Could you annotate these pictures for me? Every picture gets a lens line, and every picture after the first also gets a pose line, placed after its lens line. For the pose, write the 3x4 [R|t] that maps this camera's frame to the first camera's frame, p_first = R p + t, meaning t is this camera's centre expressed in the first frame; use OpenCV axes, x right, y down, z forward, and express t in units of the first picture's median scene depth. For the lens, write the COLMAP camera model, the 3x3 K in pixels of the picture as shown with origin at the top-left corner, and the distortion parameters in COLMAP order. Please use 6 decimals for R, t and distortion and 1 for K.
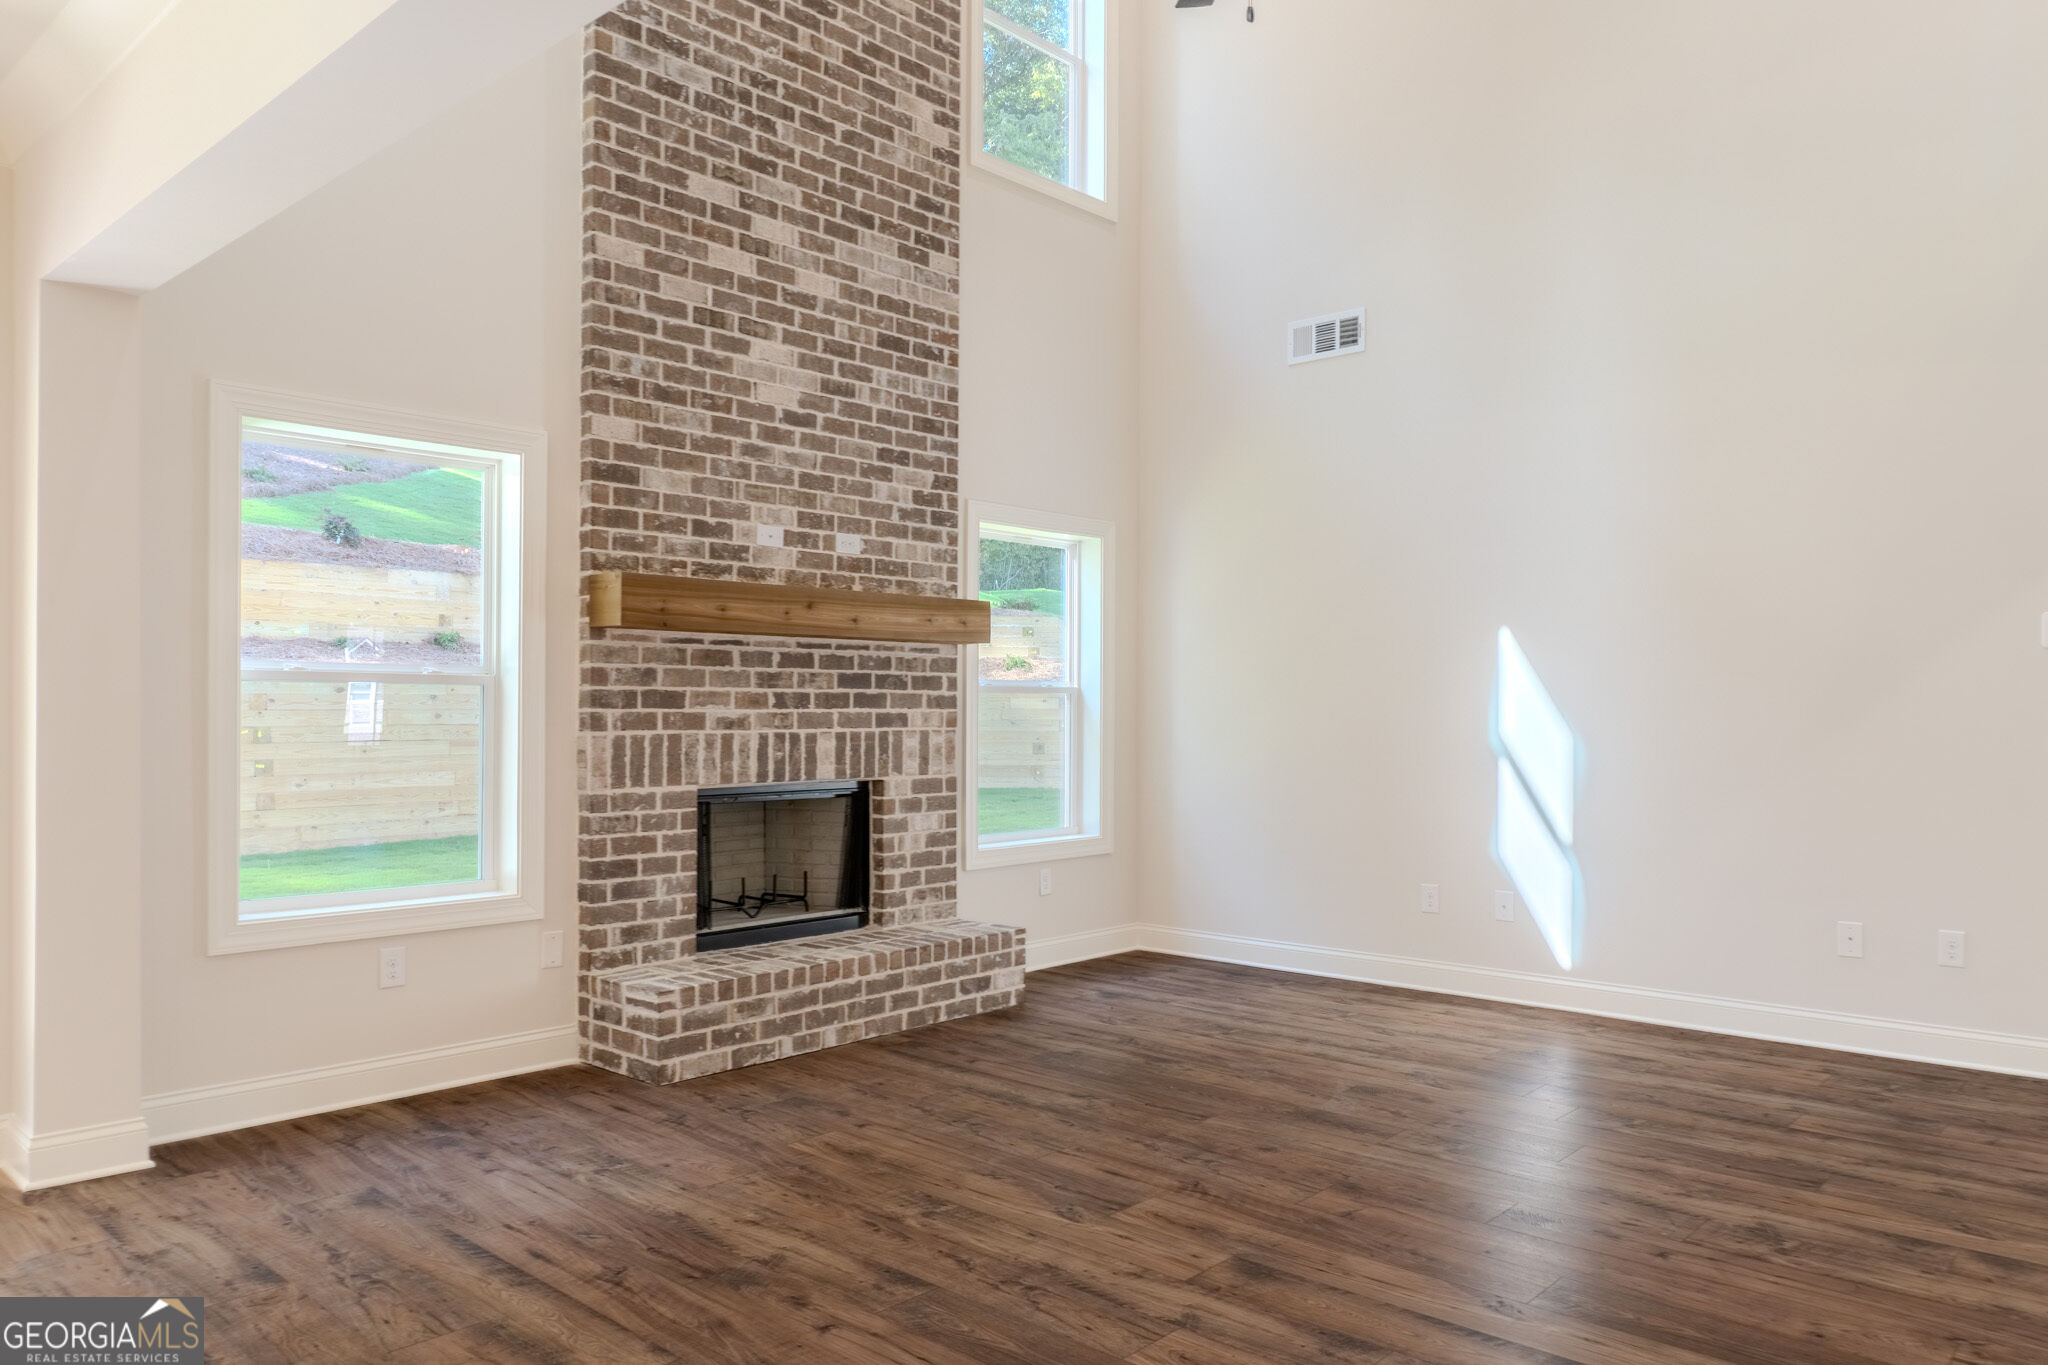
lens RADIAL K [[1408.8, 0, 1033.5], [0, 1408.8, 716.9], [0, 0, 1]] dist [-0.015641, -0.004115]
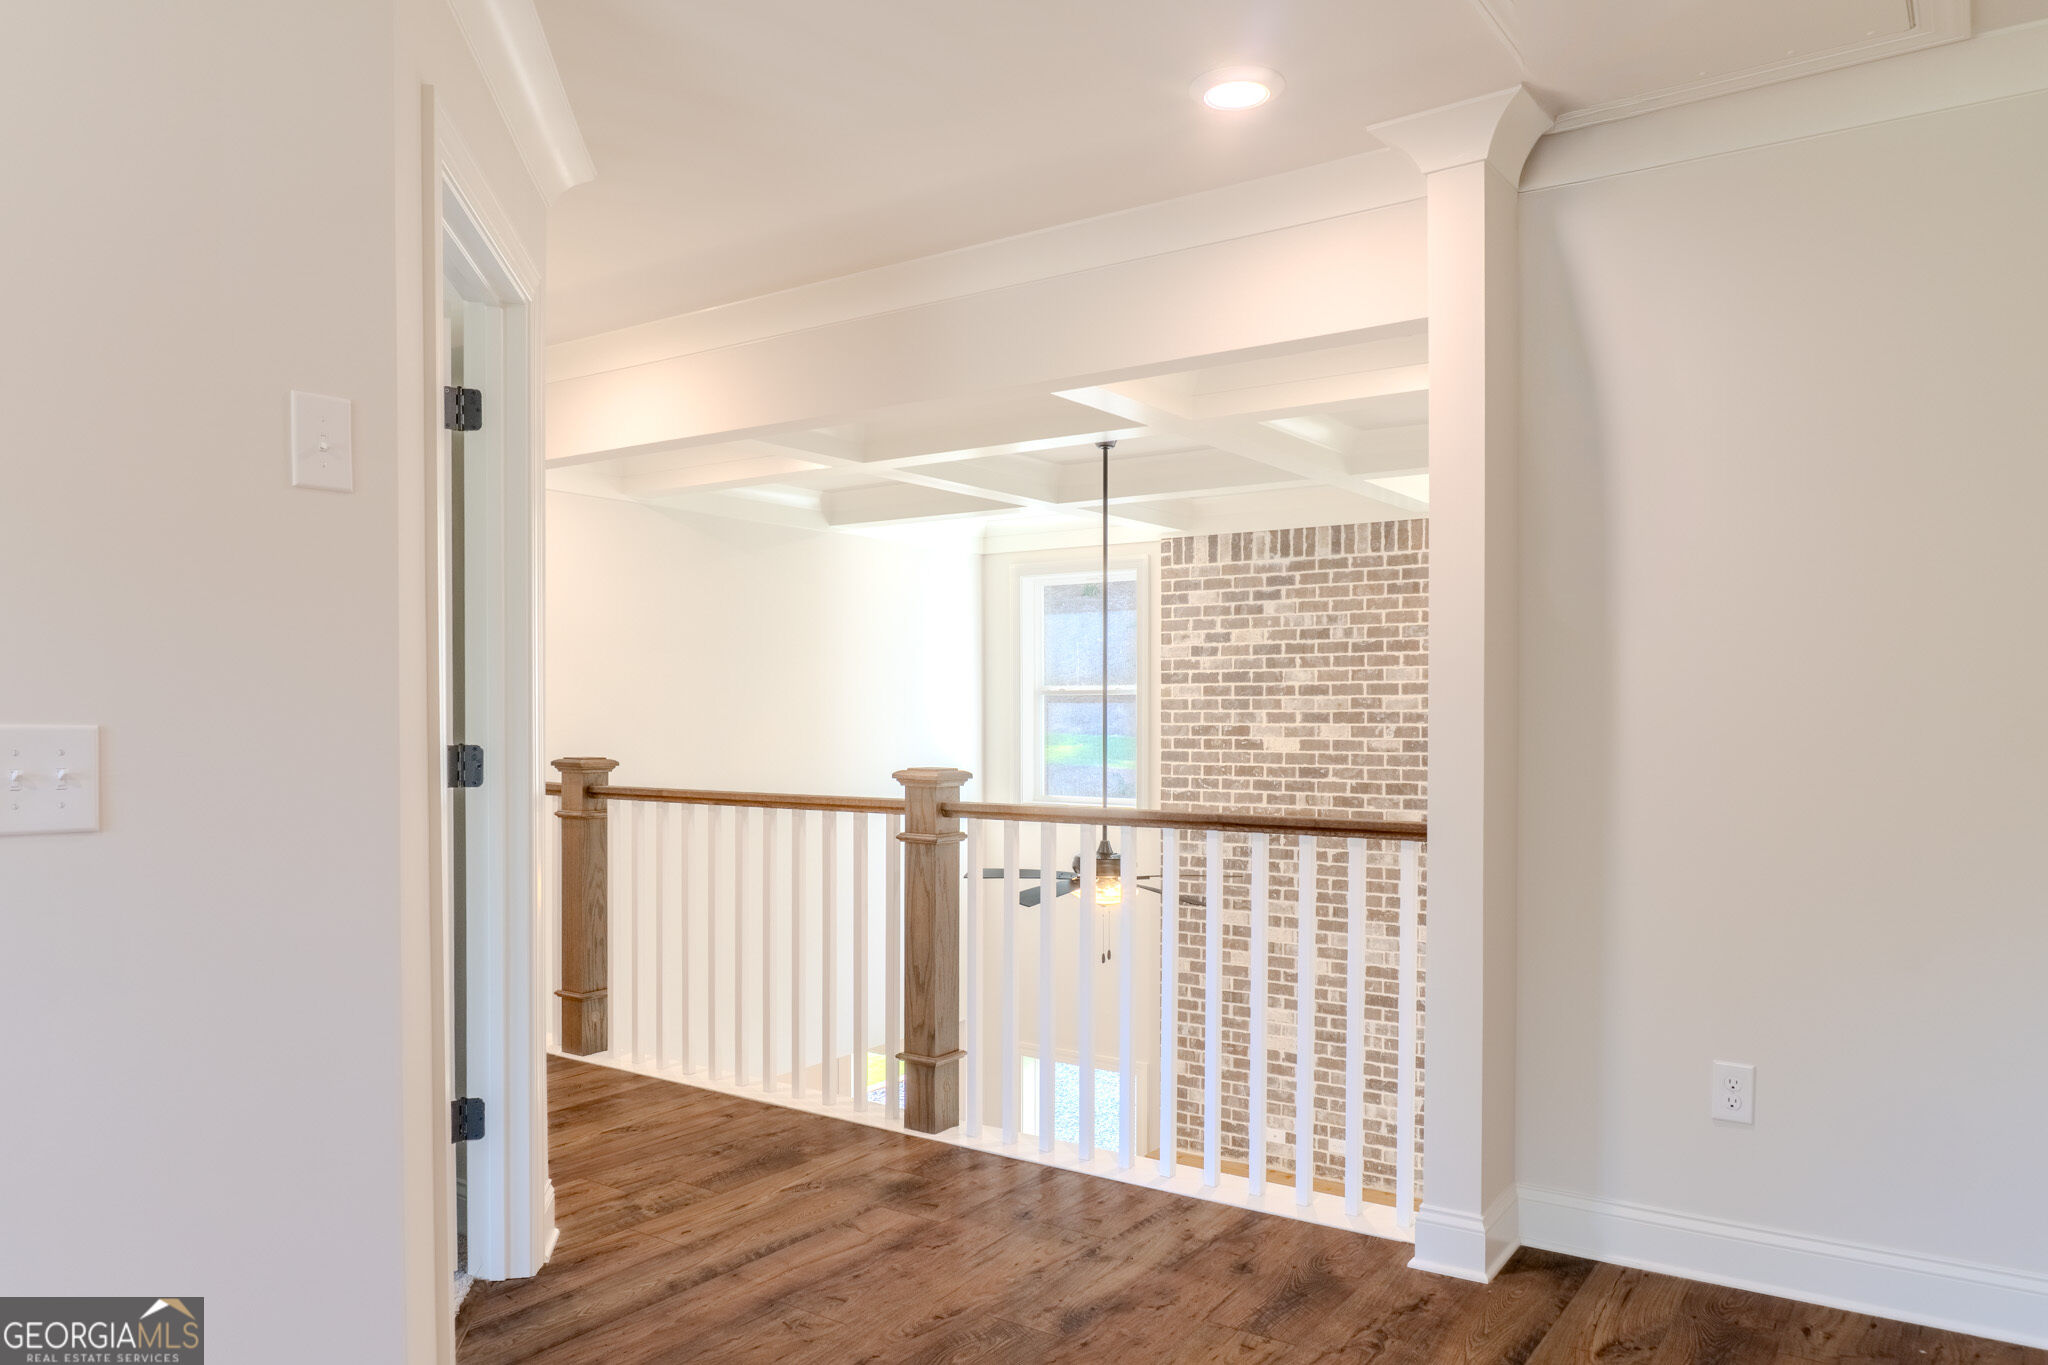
lens RADIAL K [[1408.8, 0, 1029.4], [0, 1408.8, 731.6], [0, 0, 1]] dist [-0.015641, -0.004115]
pose [[0.132666, 0.013698, -0.991066, 1.320695], [-0.006472, 0.999895, 0.012953, -0.603320], [0.991140, 0.004696, 0.132741, 0.553433]]
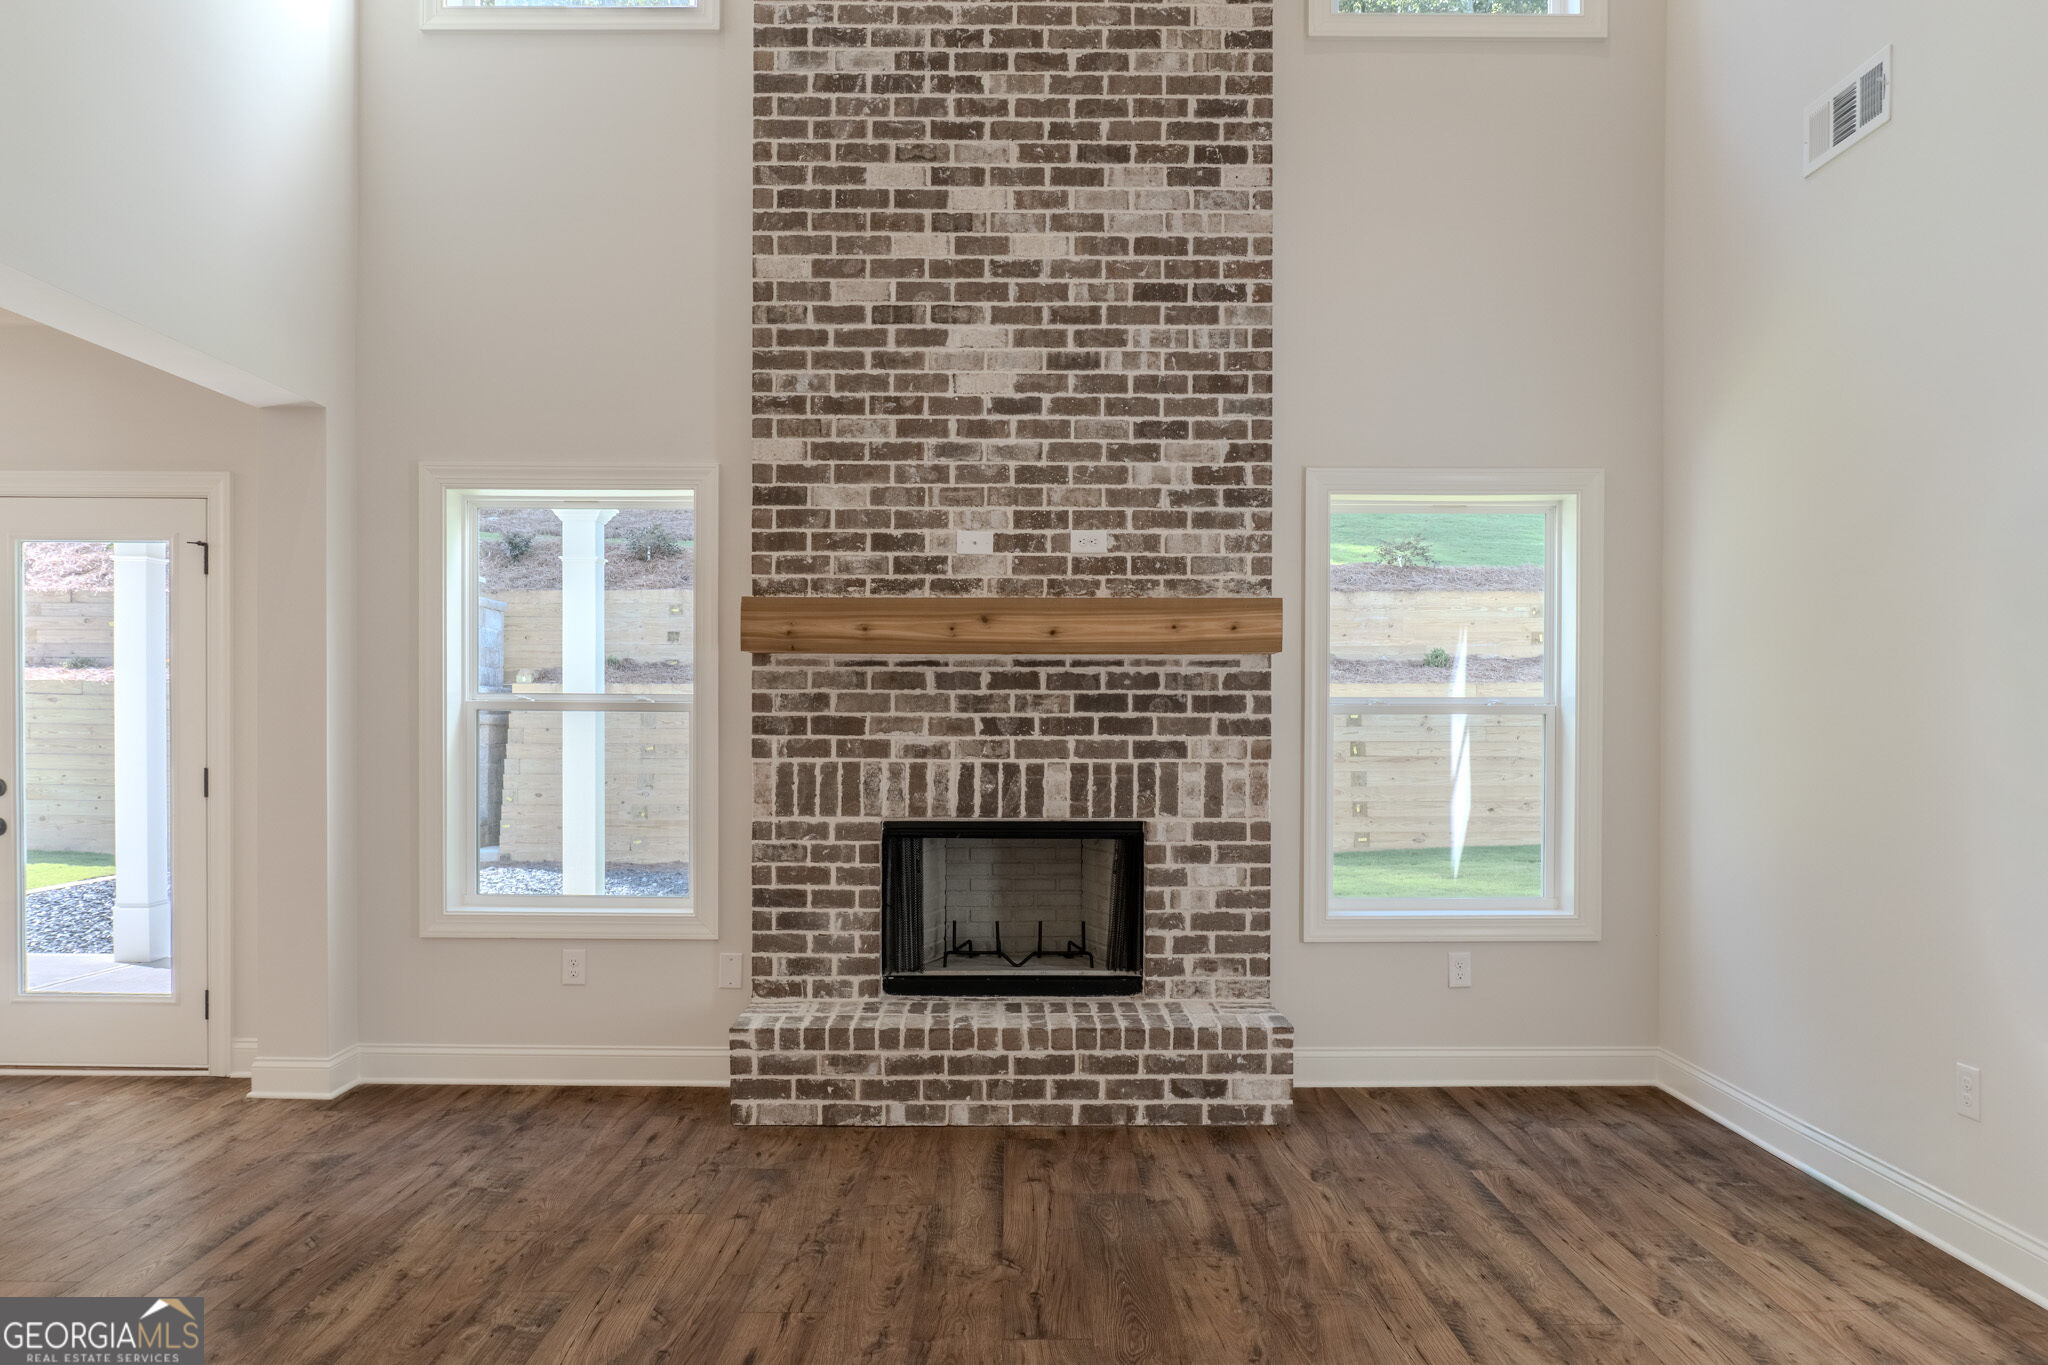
lens RADIAL K [[1408.8, 0, 1029.1], [0, 1408.8, 736.9], [0, 0, 1]] dist [-0.015641, -0.004115]
pose [[0.676936, 0.010280, -0.735971, 0.514466], [-0.006081, 0.999946, 0.008374, -0.013154], [0.736017, -0.001194, 0.676962, 0.434448]]
